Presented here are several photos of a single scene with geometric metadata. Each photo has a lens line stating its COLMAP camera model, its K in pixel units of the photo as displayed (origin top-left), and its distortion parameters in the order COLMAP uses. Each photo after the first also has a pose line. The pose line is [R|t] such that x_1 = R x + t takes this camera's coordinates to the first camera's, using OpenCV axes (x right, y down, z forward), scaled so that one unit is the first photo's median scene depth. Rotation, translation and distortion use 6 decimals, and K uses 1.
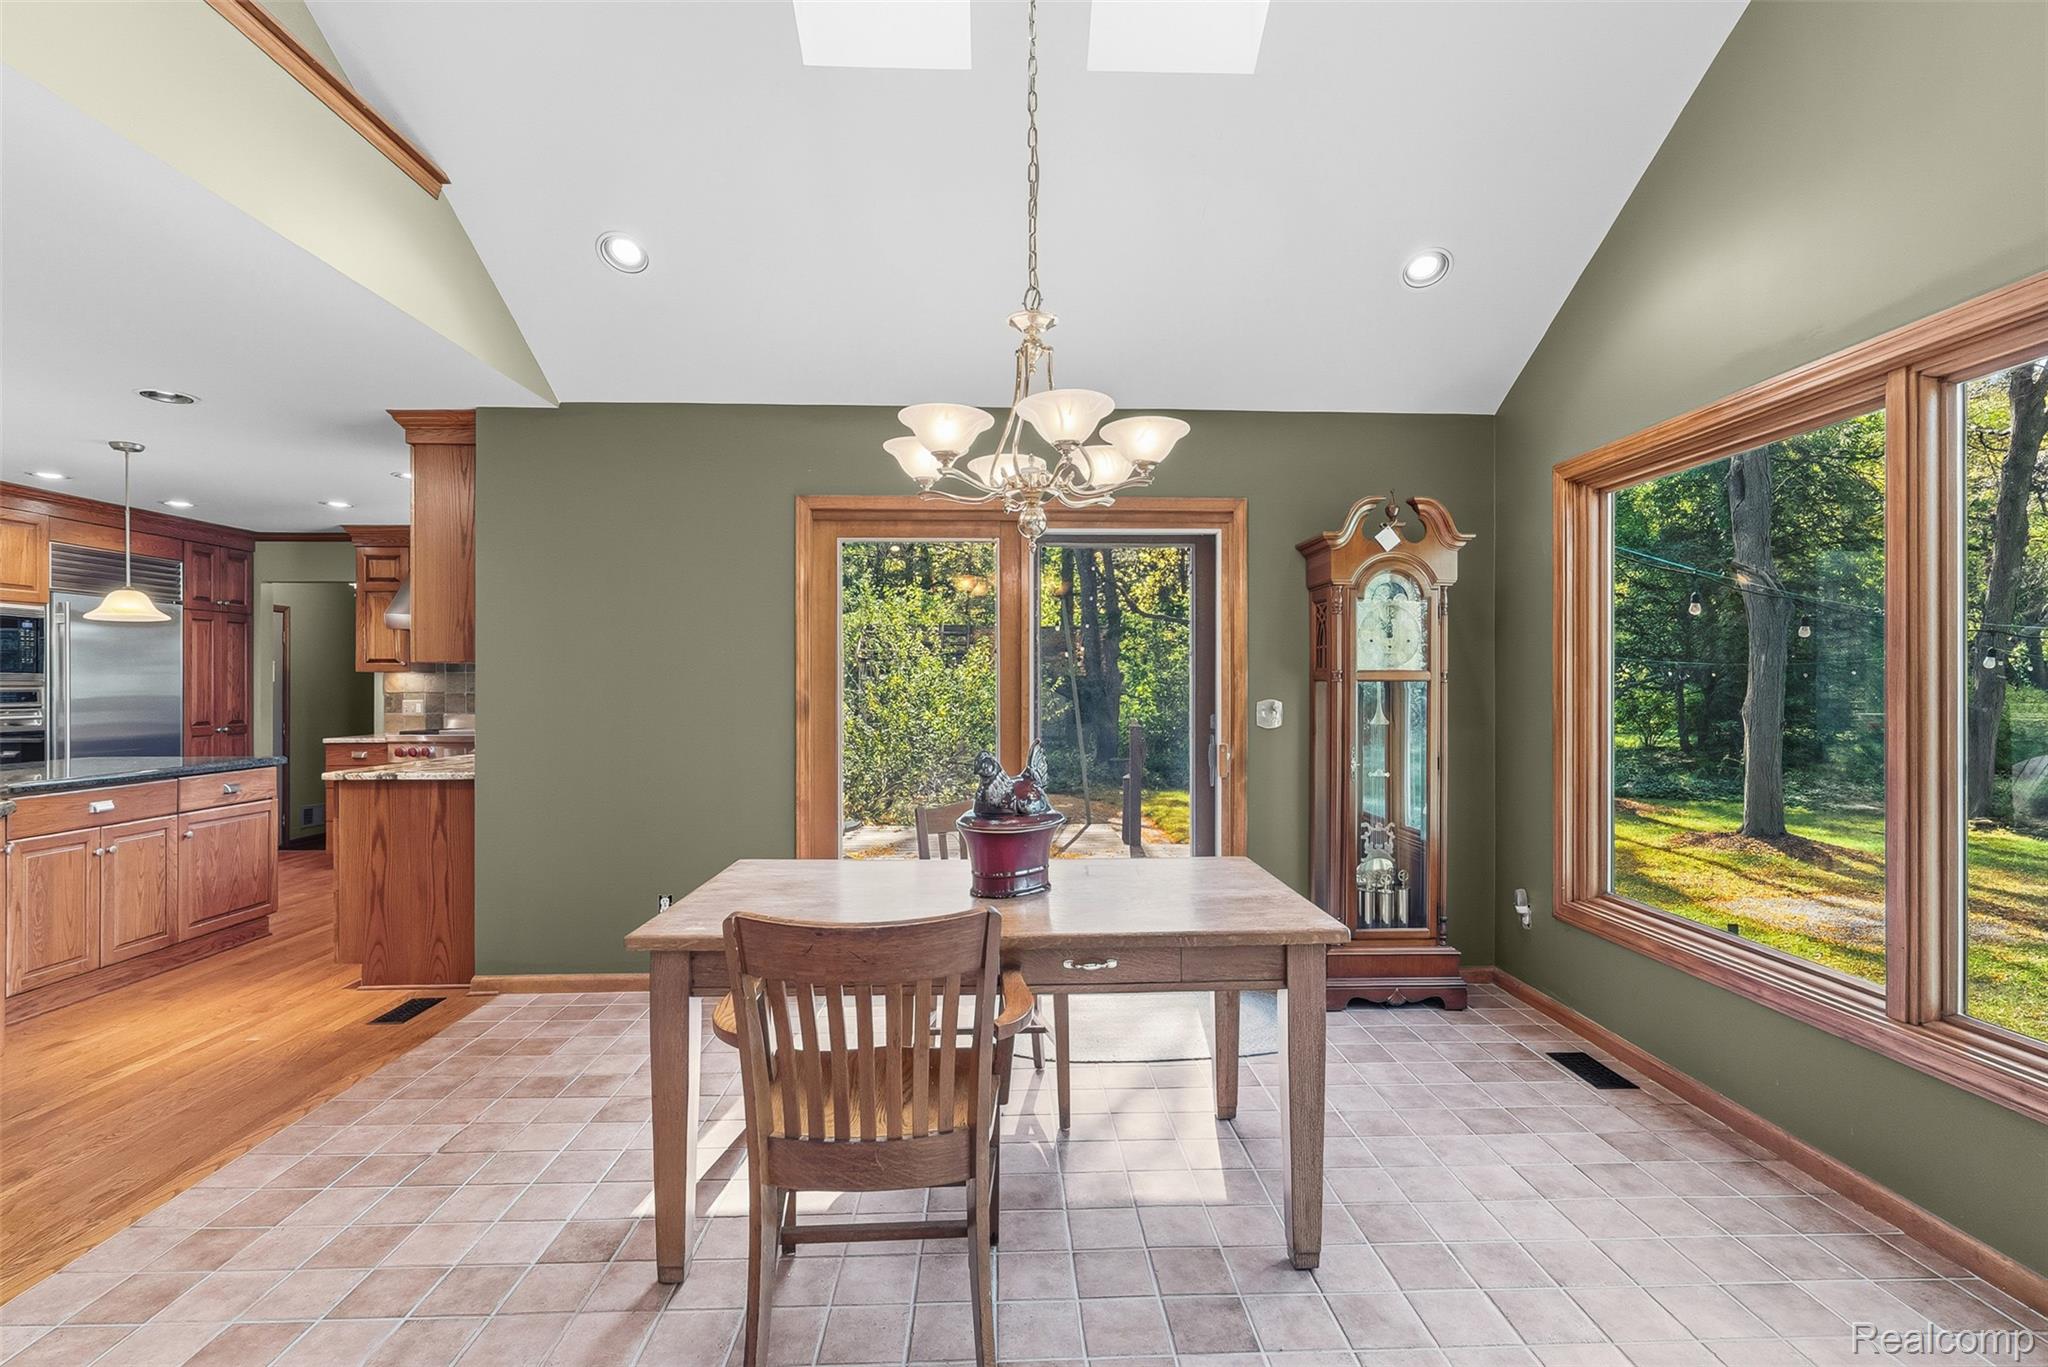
lens RADIAL K [[943.1, 0, 1035.8], [0, 943.1, 682.1], [0, 0, 1]] dist [0.000551, -0.000152]
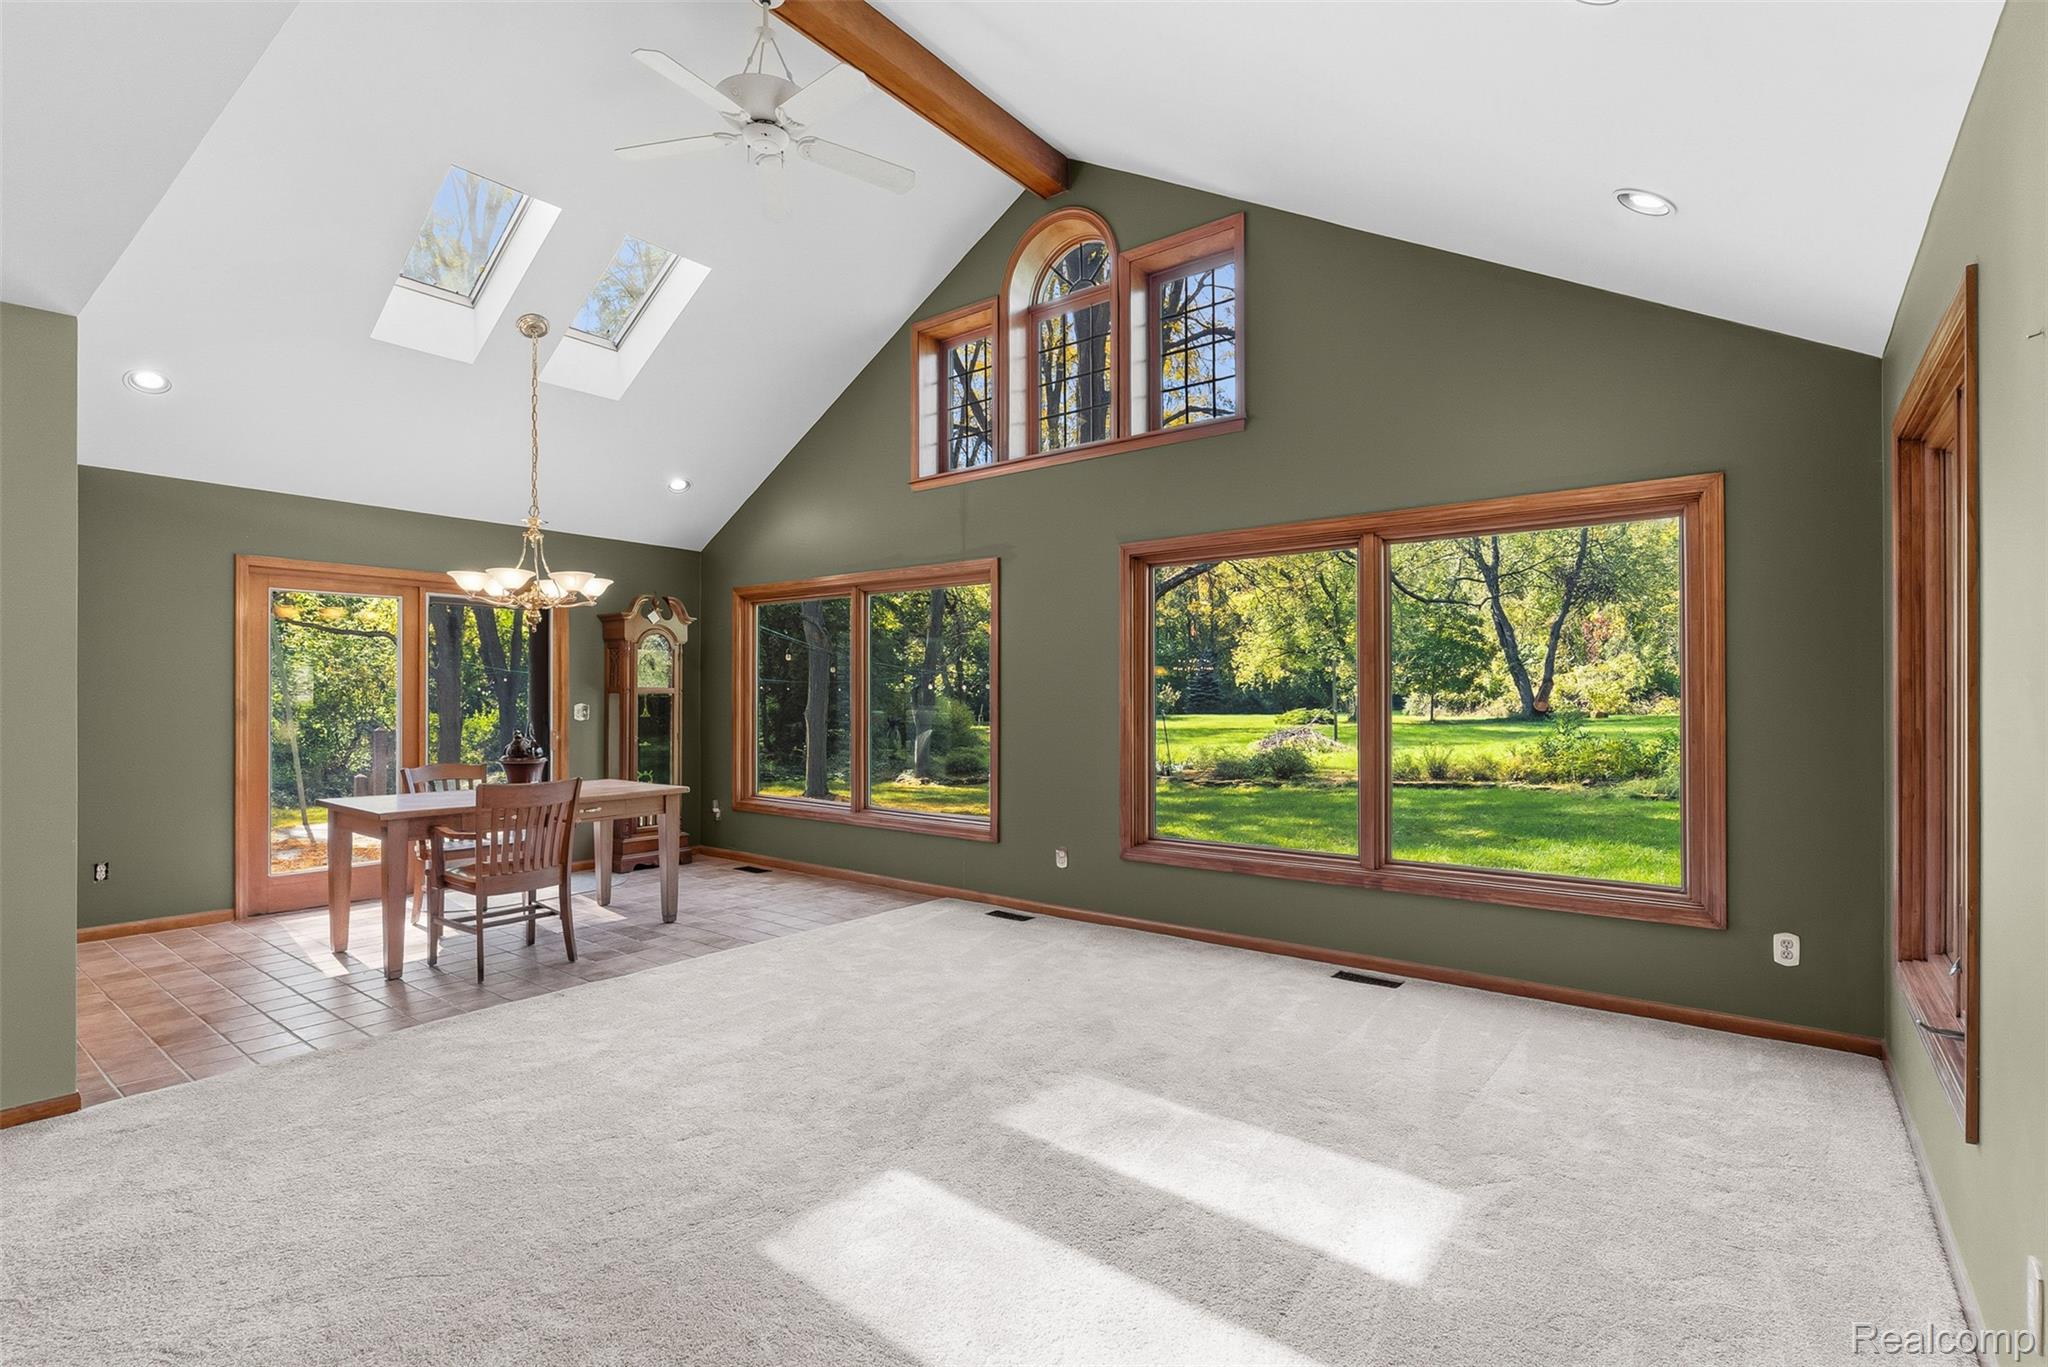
lens RADIAL K [[943.1, 0, 1027.5], [0, 943.1, 689.3], [0, 0, 1]] dist [0.000551, -0.000152]
pose [[0.640186, 0.005570, 0.768200, -0.582137], [-0.001930, 0.999982, -0.005642, 0.000688], [-0.768217, 0.002129, 0.640185, -0.758904]]
